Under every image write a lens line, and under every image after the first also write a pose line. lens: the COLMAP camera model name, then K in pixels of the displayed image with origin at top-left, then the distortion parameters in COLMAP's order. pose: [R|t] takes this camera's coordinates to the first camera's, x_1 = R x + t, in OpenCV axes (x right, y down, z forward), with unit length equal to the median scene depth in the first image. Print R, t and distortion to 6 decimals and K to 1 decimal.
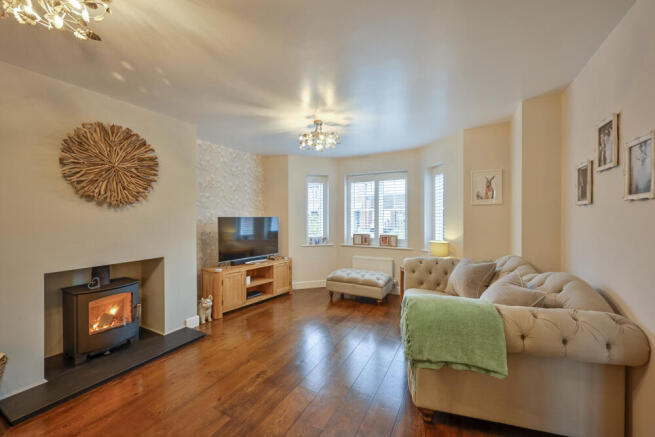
lens RADIAL K [[258.2, 0, 327.2], [0, 258.2, 217.1], [0, 0, 1]] dist [0.000692, 0.000764]
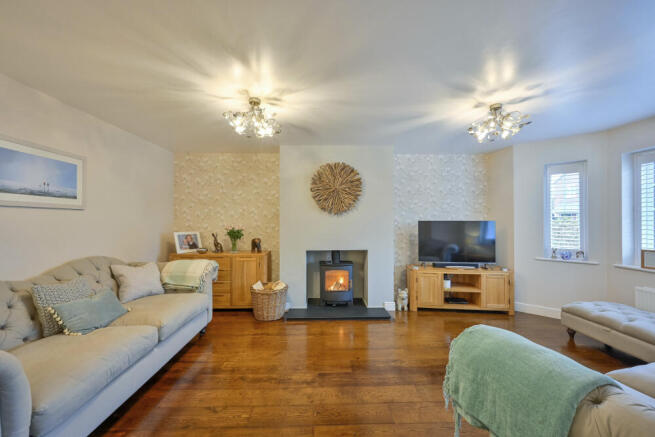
lens RADIAL K [[258.2, 0, 327.1], [0, 258.2, 218.7], [0, 0, 1]] dist [0.000692, 0.000764]
pose [[0.498917, -0.003410, -0.866643, 0.382318], [-0.002403, 0.999983, -0.005317, -0.002551], [0.866647, 0.004735, 0.498900, 0.116050]]
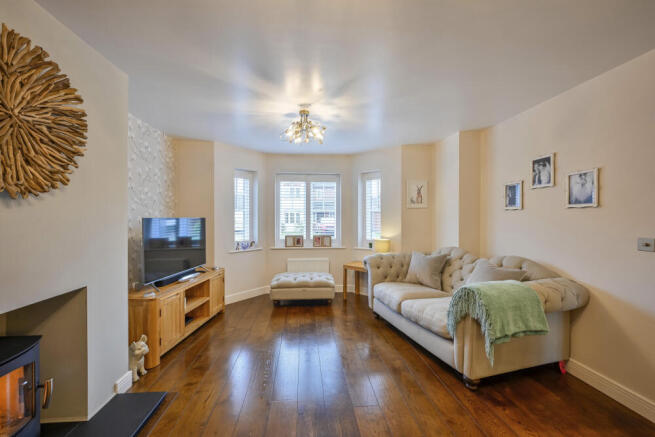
lens RADIAL K [[258.2, 0, 325.1], [0, 258.2, 217.5], [0, 0, 1]] dist [0.000692, 0.000764]
pose [[0.842896, 0.000999, 0.538075, -0.426946], [0.000174, 0.999998, -0.002130, 0.000409], [-0.538076, 0.001889, 0.842894, 0.188095]]
